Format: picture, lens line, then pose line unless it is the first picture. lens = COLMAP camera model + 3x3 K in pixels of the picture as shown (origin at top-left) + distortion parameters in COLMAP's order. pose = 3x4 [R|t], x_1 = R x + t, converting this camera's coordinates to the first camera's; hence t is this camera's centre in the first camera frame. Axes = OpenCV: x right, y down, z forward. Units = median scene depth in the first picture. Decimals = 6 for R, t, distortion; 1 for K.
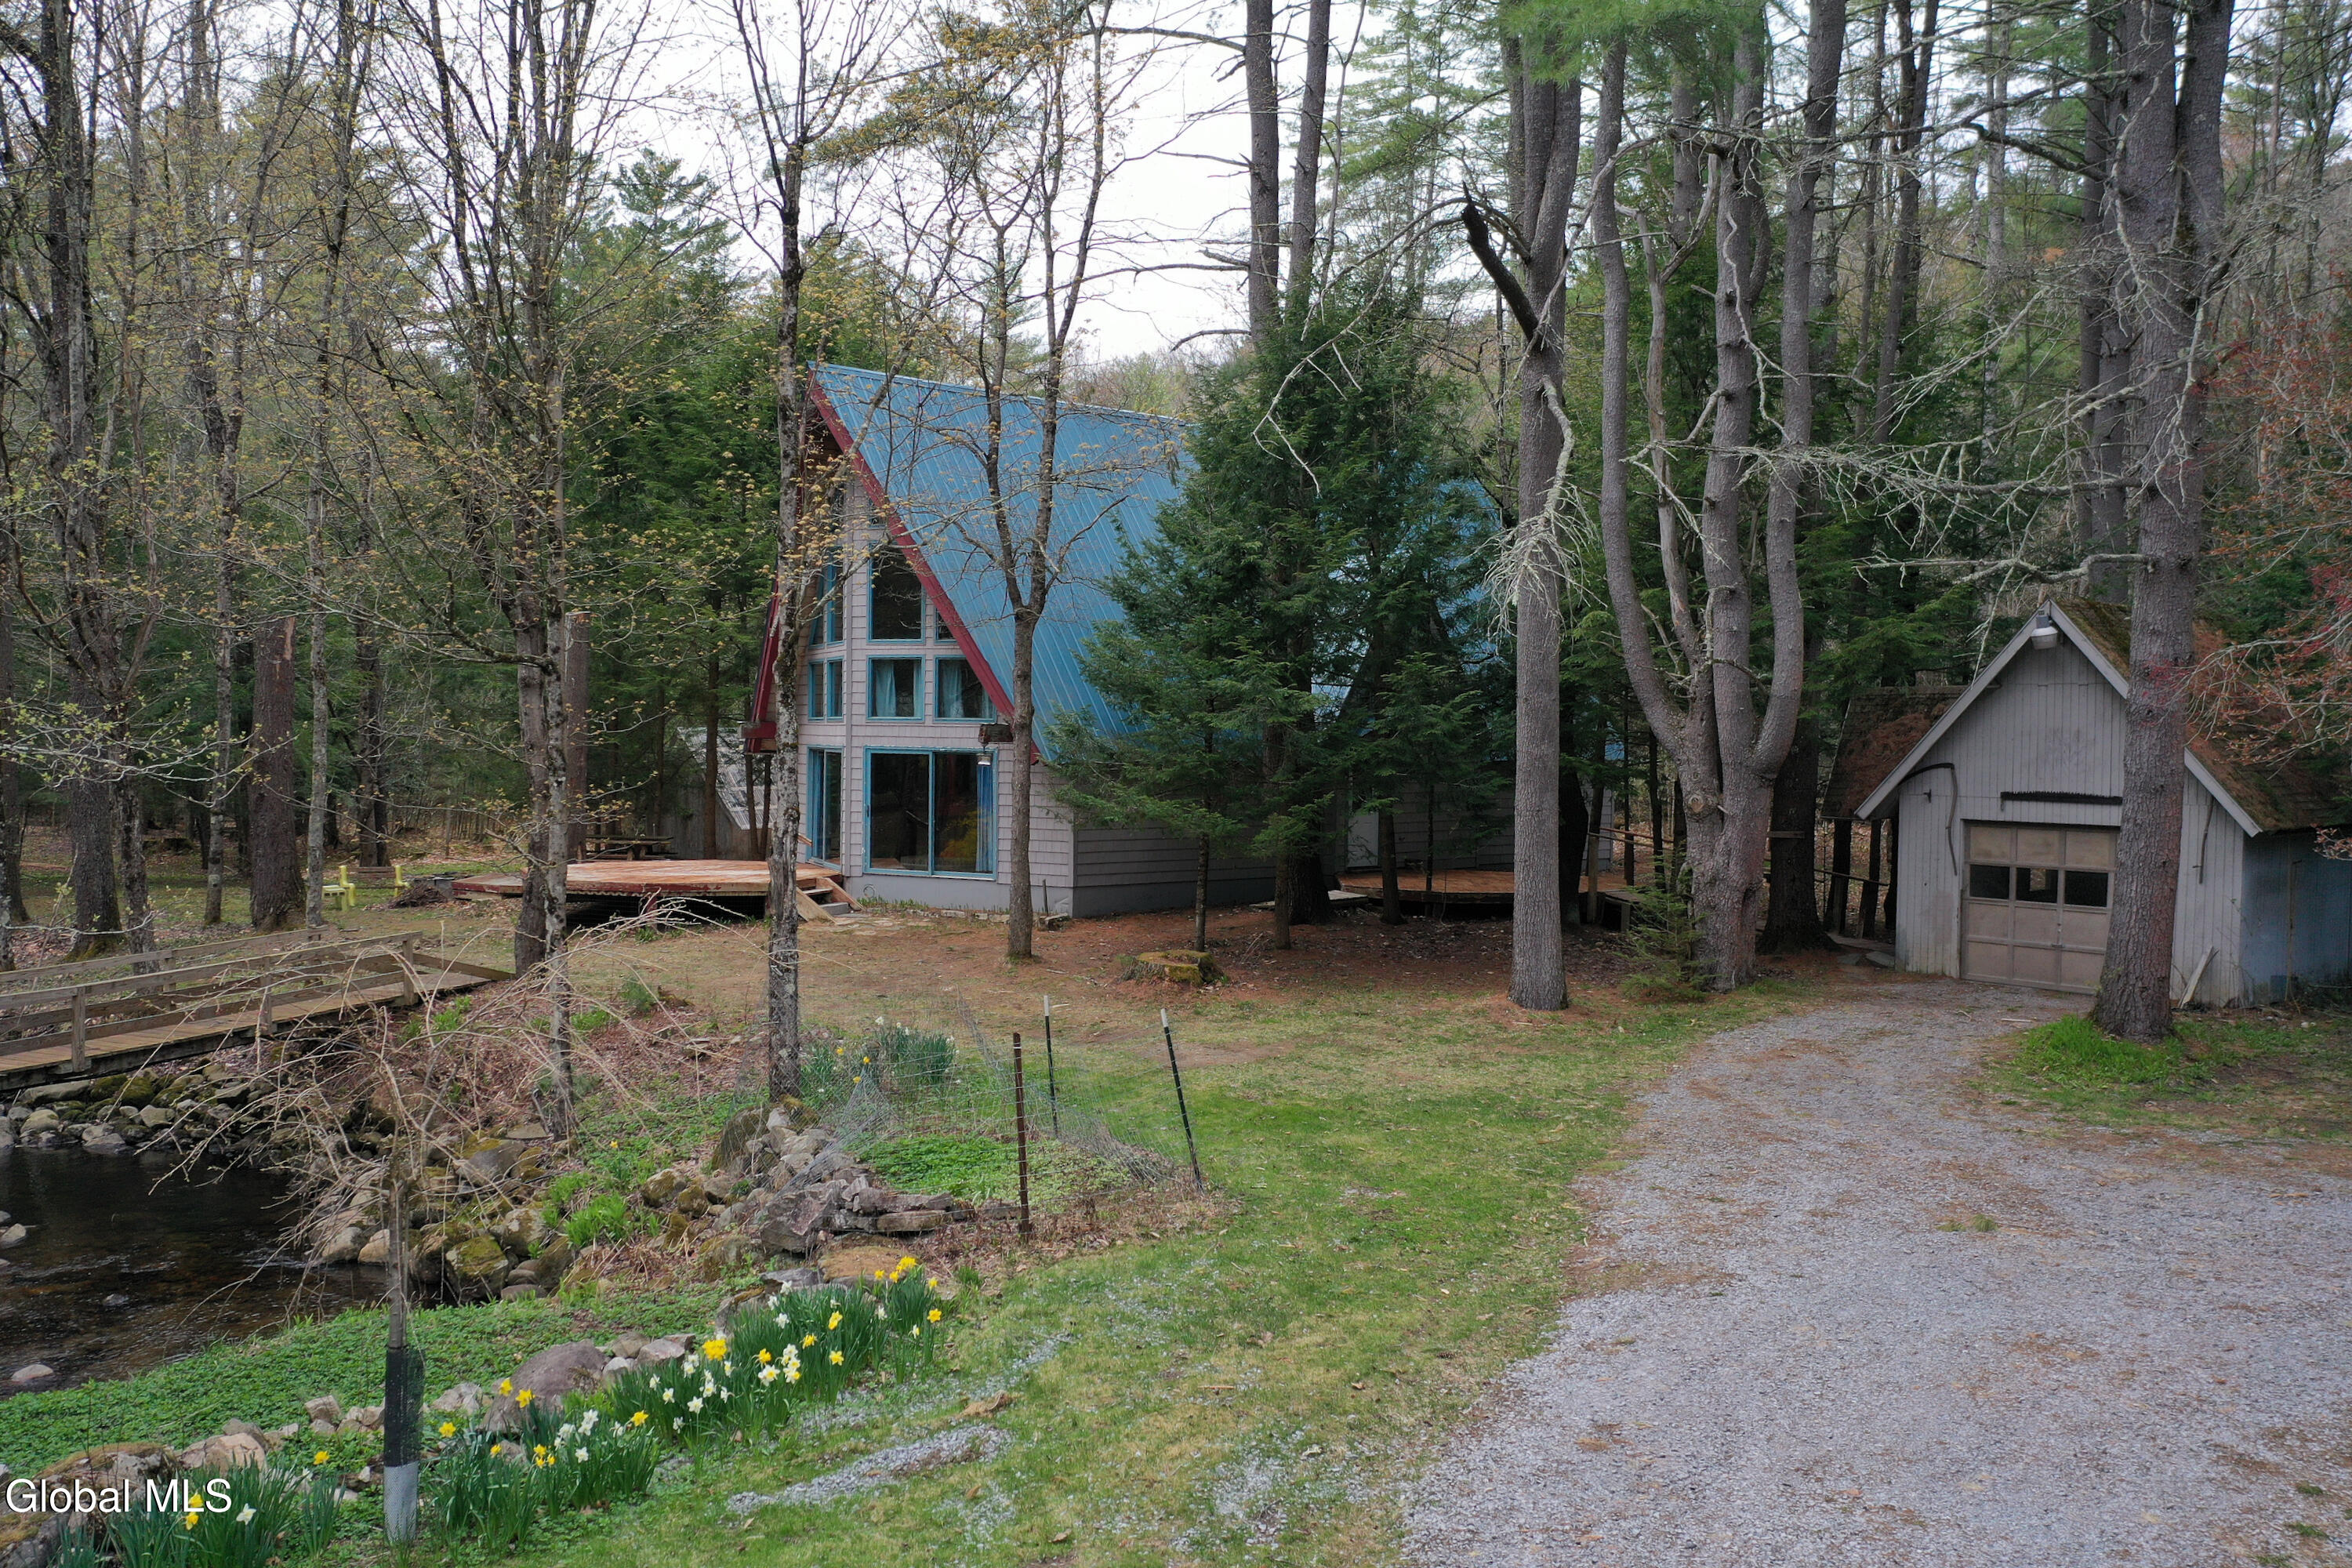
lens RADIAL K [[2028.1, 0, 1110.8], [0, 2028.1, 784.2], [0, 0, 1]] dist [0.005743, 0.007739]
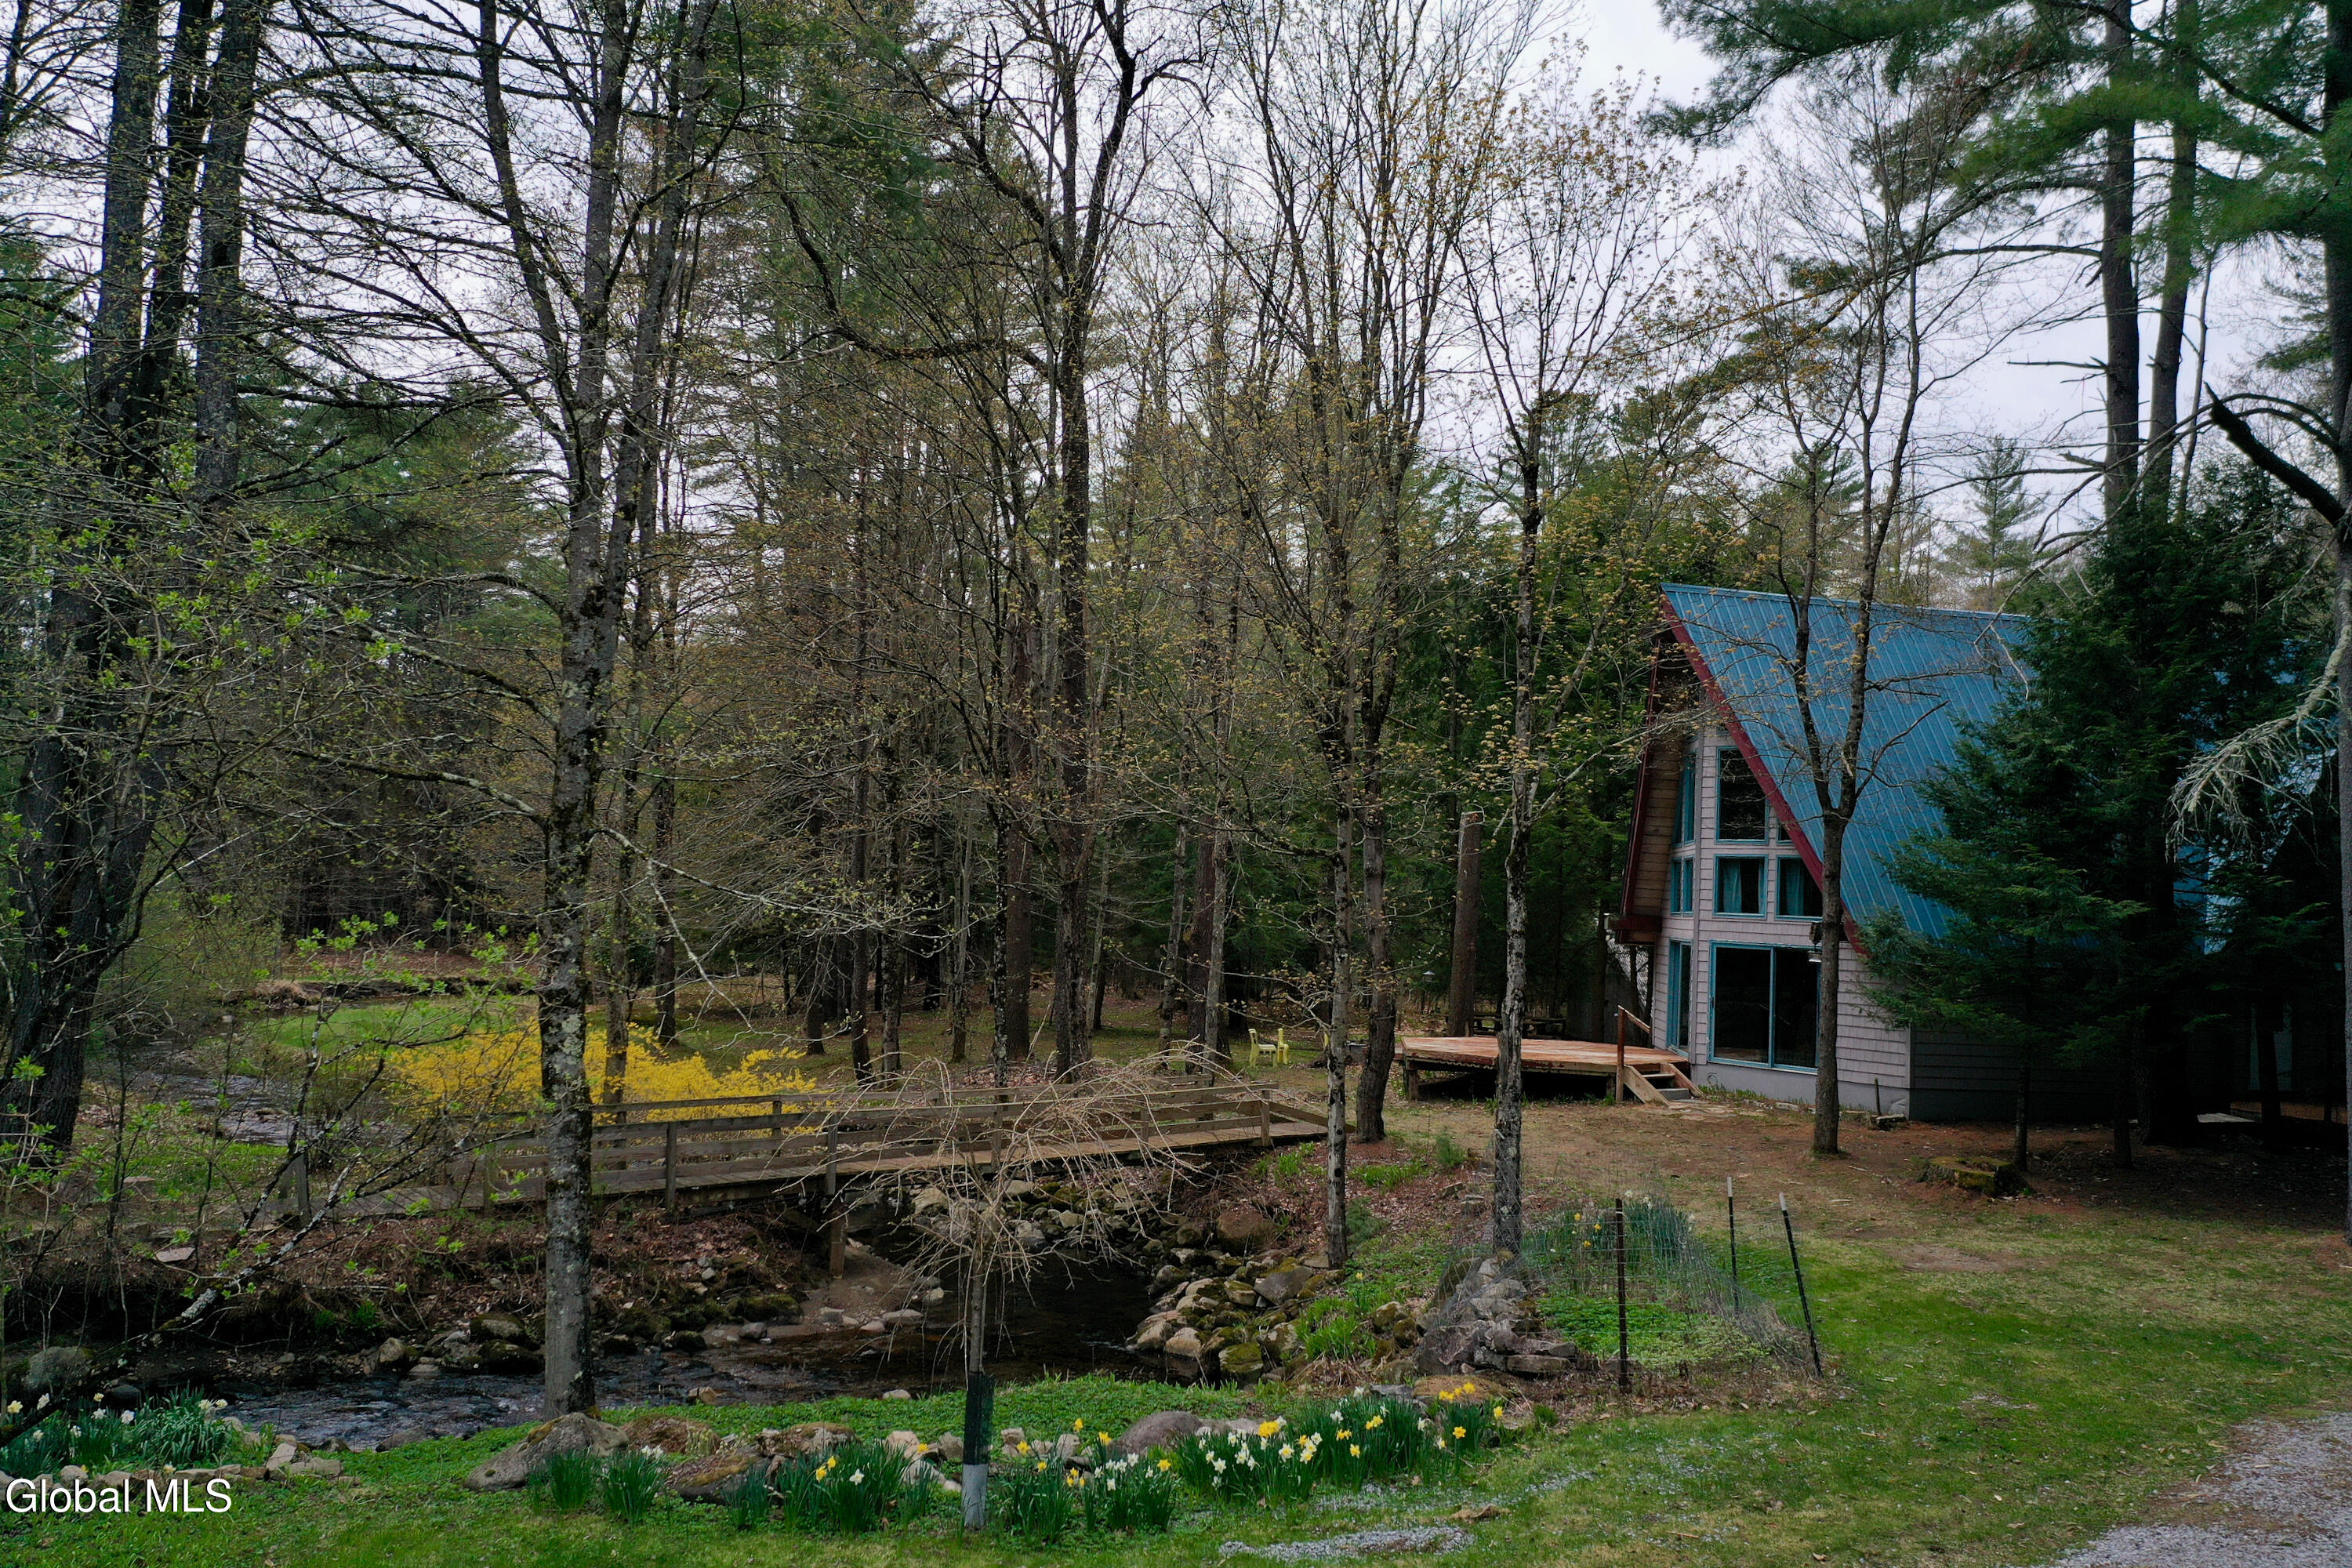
lens RADIAL K [[1931.3, 0, 1176.0], [0, 1931.3, 784.0], [0, 0, 1]] dist [0.007701, 0.002140]
pose [[0.888508, -0.001800, -0.458858, 0.128090], [-0.043434, 0.995172, -0.088007, 0.001037], [0.456801, 0.098125, 0.884140, -0.032057]]
